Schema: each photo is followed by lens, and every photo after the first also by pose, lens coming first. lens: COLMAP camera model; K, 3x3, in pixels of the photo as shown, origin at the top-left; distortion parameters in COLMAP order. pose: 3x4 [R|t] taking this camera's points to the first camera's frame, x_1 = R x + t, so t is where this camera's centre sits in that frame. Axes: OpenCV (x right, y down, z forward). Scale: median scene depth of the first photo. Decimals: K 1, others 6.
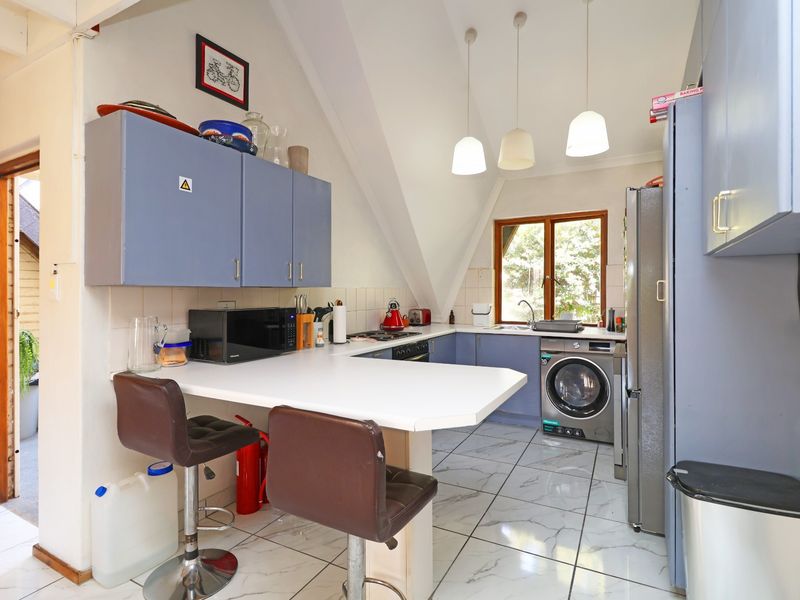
lens RADIAL K [[421.6, 0, 396.5], [0, 421.6, 291.2], [0, 0, 1]] dist [-0.001490, -0.000063]
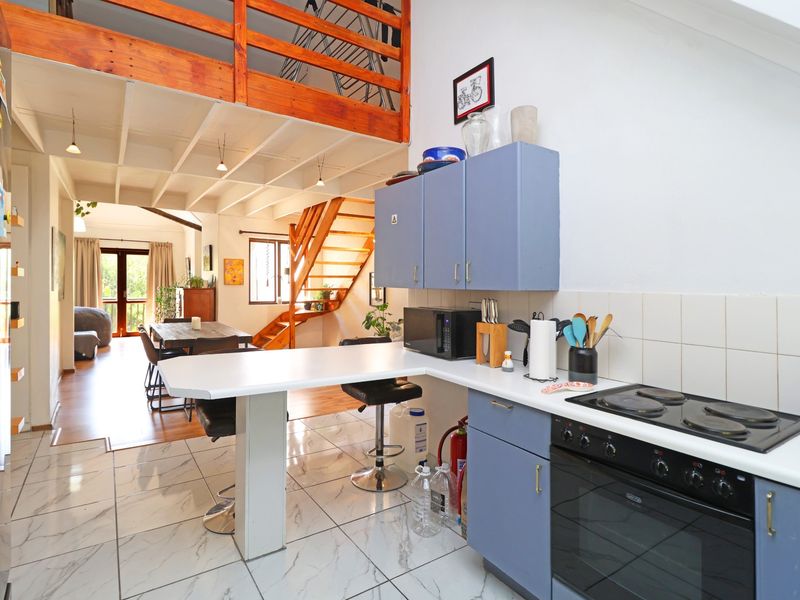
lens RADIAL K [[421.6, 0, 396.5], [0, 421.6, 291.2], [0, 0, 1]] dist [-0.001490, -0.000063]
pose [[-0.443604, 0.010325, -0.896163, 0.428298], [-0.010187, 0.999811, 0.016562, -0.013276], [0.896165, 0.016476, -0.443415, 0.861766]]
